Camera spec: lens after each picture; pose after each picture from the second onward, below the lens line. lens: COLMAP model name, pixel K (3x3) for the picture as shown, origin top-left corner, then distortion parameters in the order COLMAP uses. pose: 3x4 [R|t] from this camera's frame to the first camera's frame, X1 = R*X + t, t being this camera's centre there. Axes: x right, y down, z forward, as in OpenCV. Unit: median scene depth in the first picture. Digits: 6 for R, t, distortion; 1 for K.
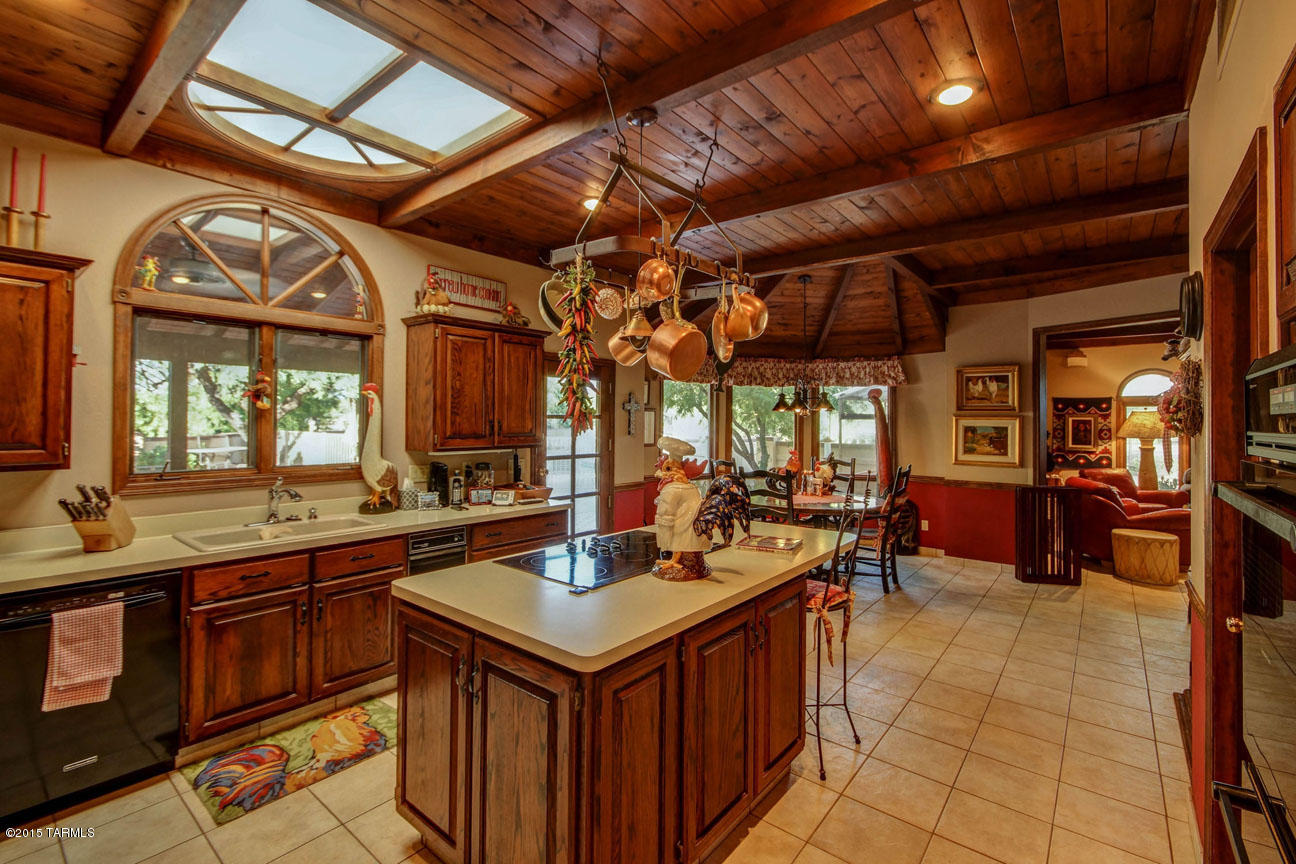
lens RADIAL K [[567.7, 0, 644.9], [0, 567.7, 414.8], [0, 0, 1]] dist [-0.001798, 0.000324]
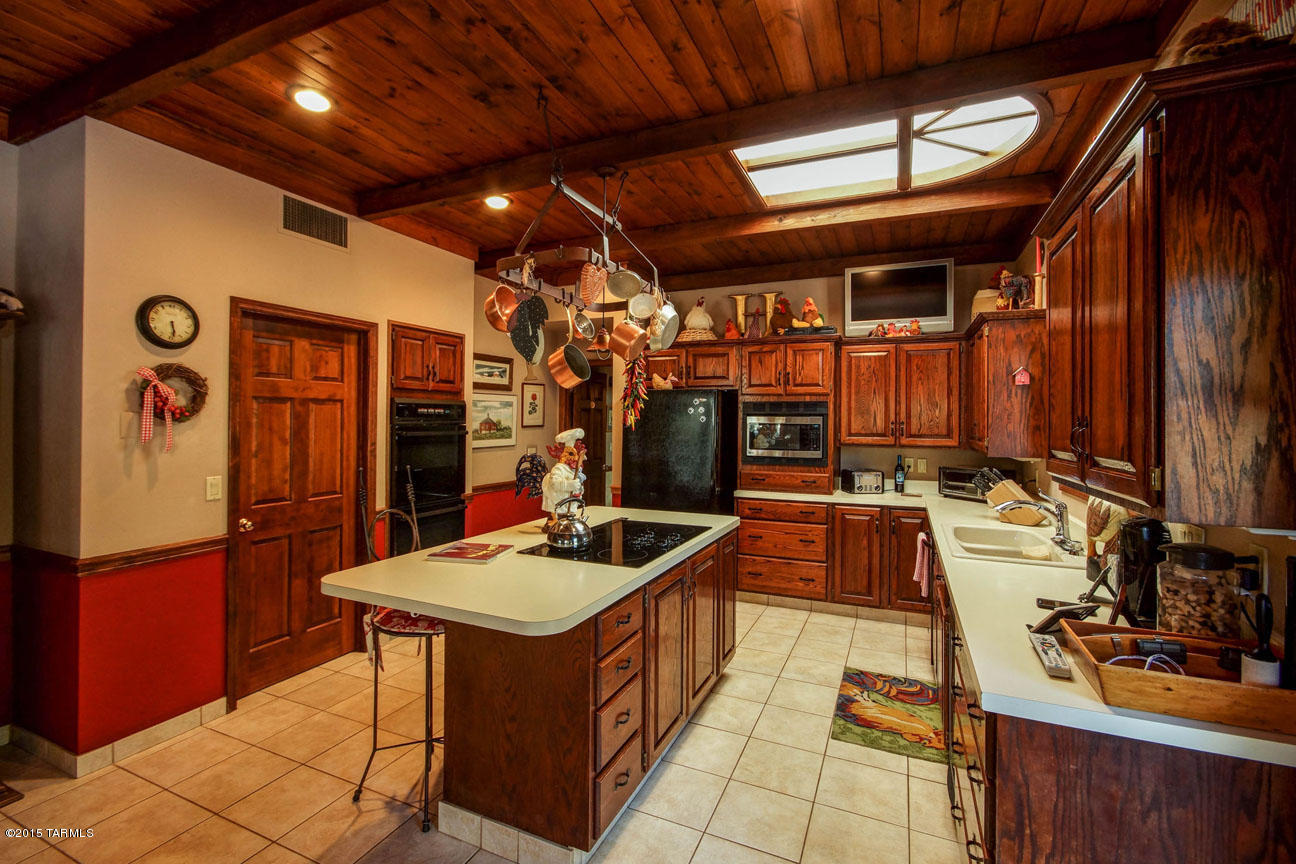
lens RADIAL K [[567.7, 0, 644.9], [0, 567.7, 414.8], [0, 0, 1]] dist [-0.001798, 0.000324]
pose [[-0.965523, -0.017439, -0.259734, 0.195707], [-0.013390, 0.999760, -0.017349, 0.025227], [0.259974, -0.013273, -0.965524, 1.951281]]
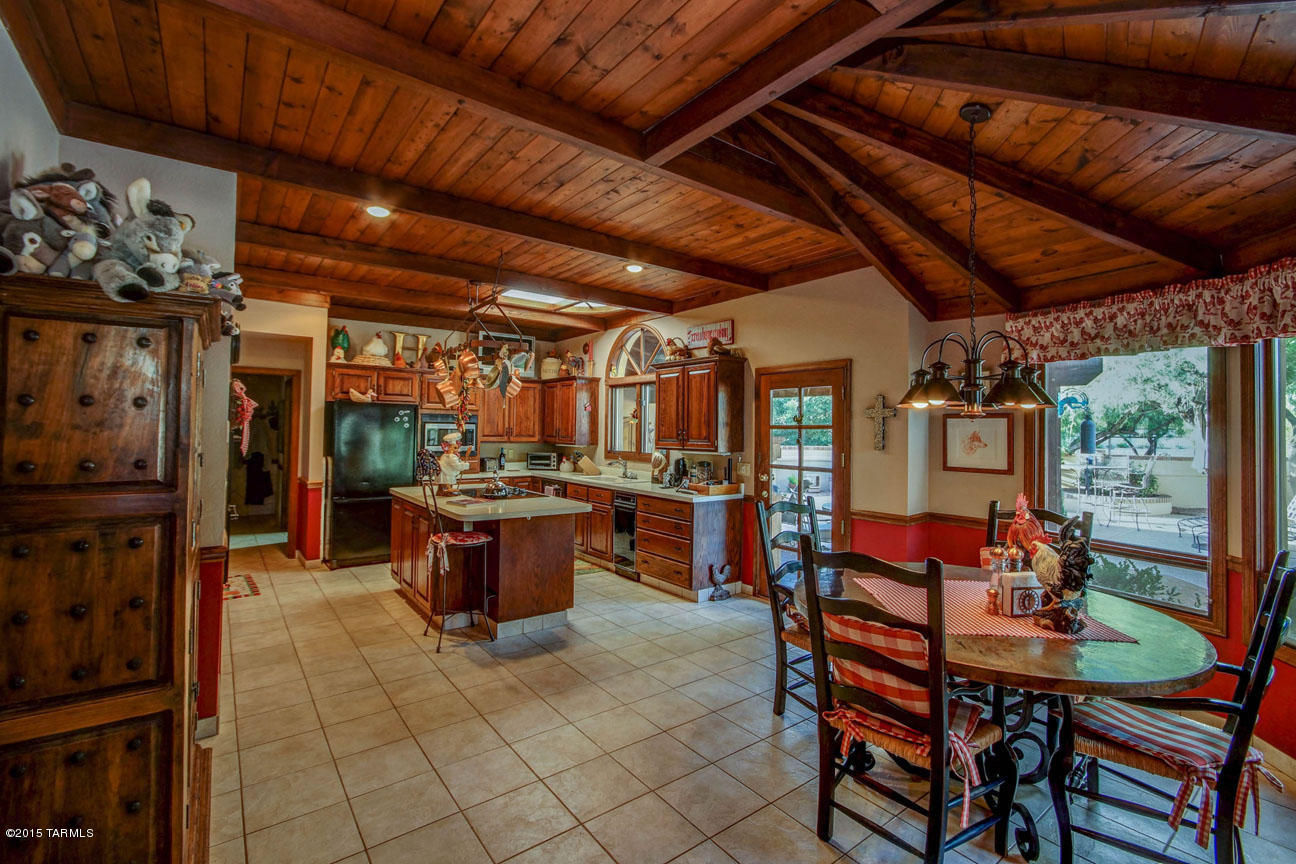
lens RADIAL K [[567.7, 0, 644.9], [0, 567.7, 414.8], [0, 0, 1]] dist [-0.001798, 0.000324]
pose [[-0.237268, -0.035533, -0.970794, 1.668930], [-0.007117, 0.999368, -0.034840, 0.036307], [0.971418, -0.001357, -0.237371, 1.863800]]
